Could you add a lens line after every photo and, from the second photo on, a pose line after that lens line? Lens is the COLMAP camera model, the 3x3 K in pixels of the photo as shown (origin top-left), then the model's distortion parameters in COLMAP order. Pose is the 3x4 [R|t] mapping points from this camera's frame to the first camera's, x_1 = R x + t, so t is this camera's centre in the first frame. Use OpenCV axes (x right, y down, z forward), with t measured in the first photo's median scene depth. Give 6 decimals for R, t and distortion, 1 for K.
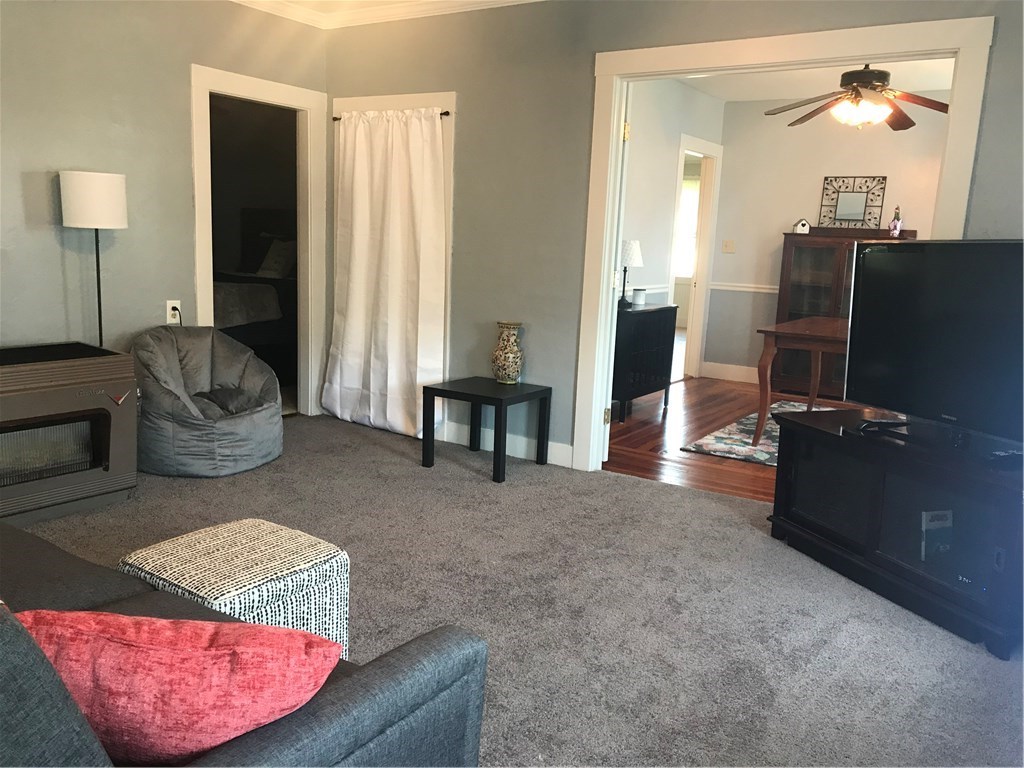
lens RADIAL K [[828.6, 0, 504.5], [0, 828.6, 378.5], [0, 0, 1]] dist [0.019431, -0.016765]
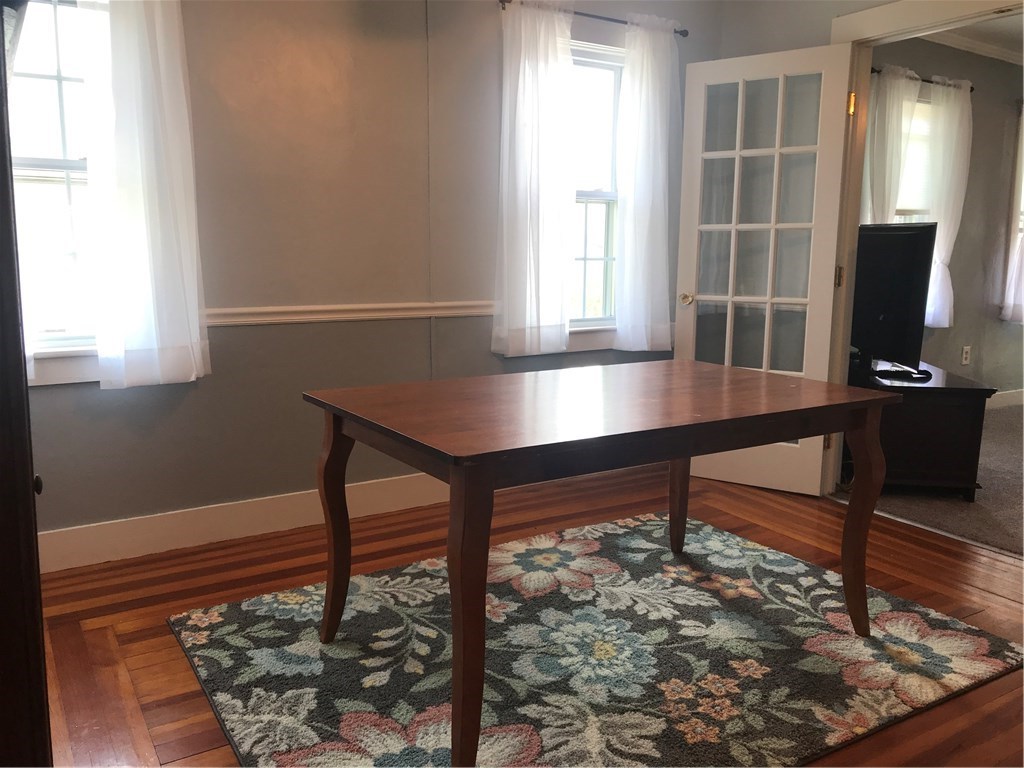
lens RADIAL K [[828.6, 0, 506.8], [0, 828.6, 388.6], [0, 0, 1]] dist [0.019431, -0.016765]
pose [[-0.906977, -0.118128, 0.404276, 0.229105], [0.026126, 0.942236, 0.333931, -0.163399], [-0.420369, 0.313429, -0.851500, 1.074649]]
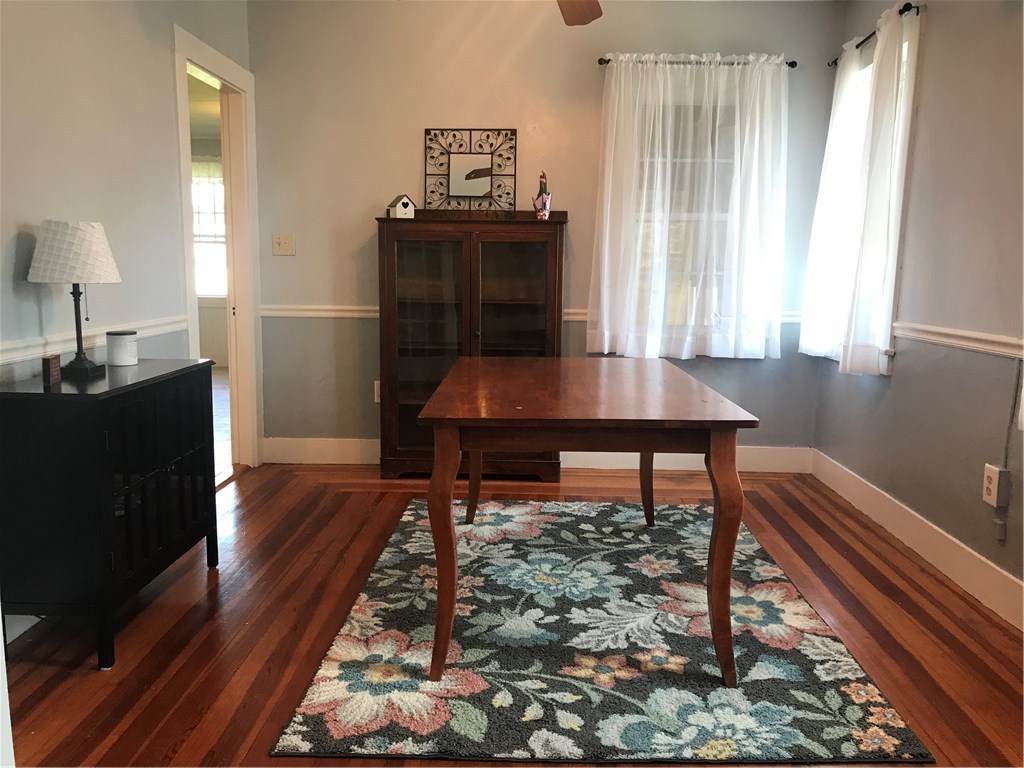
lens RADIAL K [[828.6, 0, 504.5], [0, 828.6, 392.1], [0, 0, 1]] dist [0.019431, -0.016765]
pose [[0.848183, -0.111430, 0.517851, 0.089839], [0.112542, 0.993212, 0.029386, -0.057314], [-0.517610, 0.033355, 0.854966, 0.443795]]
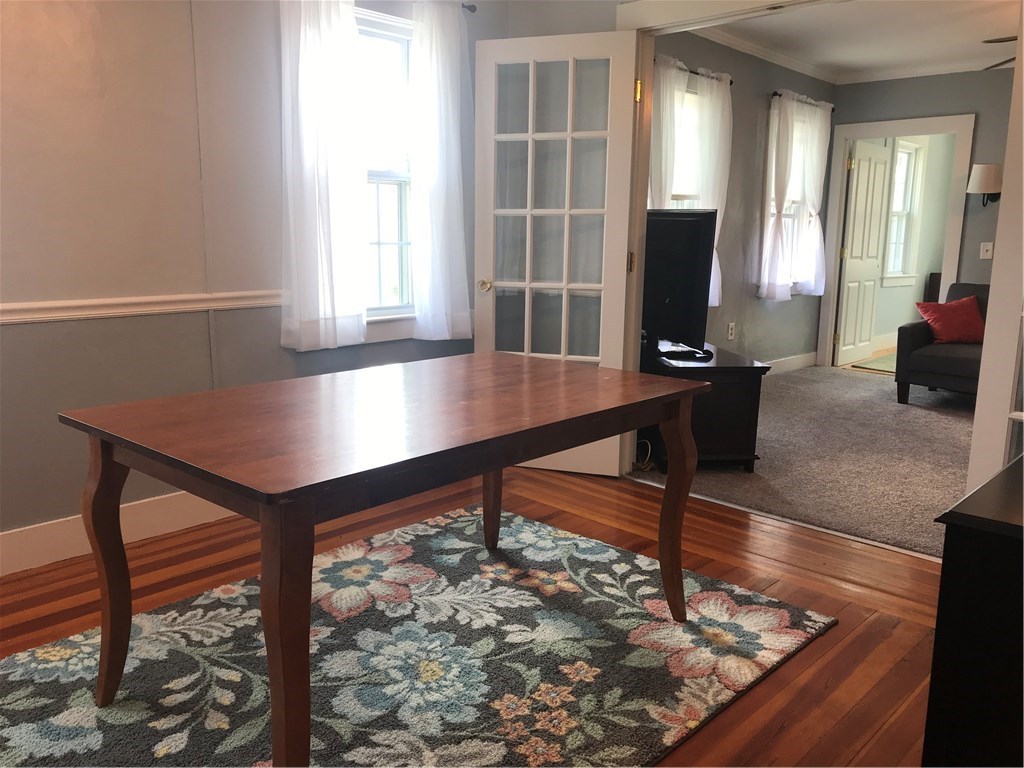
lens RADIAL K [[828.6, 0, 504.9], [0, 828.6, 386.6], [0, 0, 1]] dist [0.019431, -0.016765]
pose [[-0.984557, -0.085543, 0.152743, 0.250780], [-0.025635, 0.933531, 0.357579, -0.163235], [-0.173179, 0.348141, -0.921307, 1.051211]]
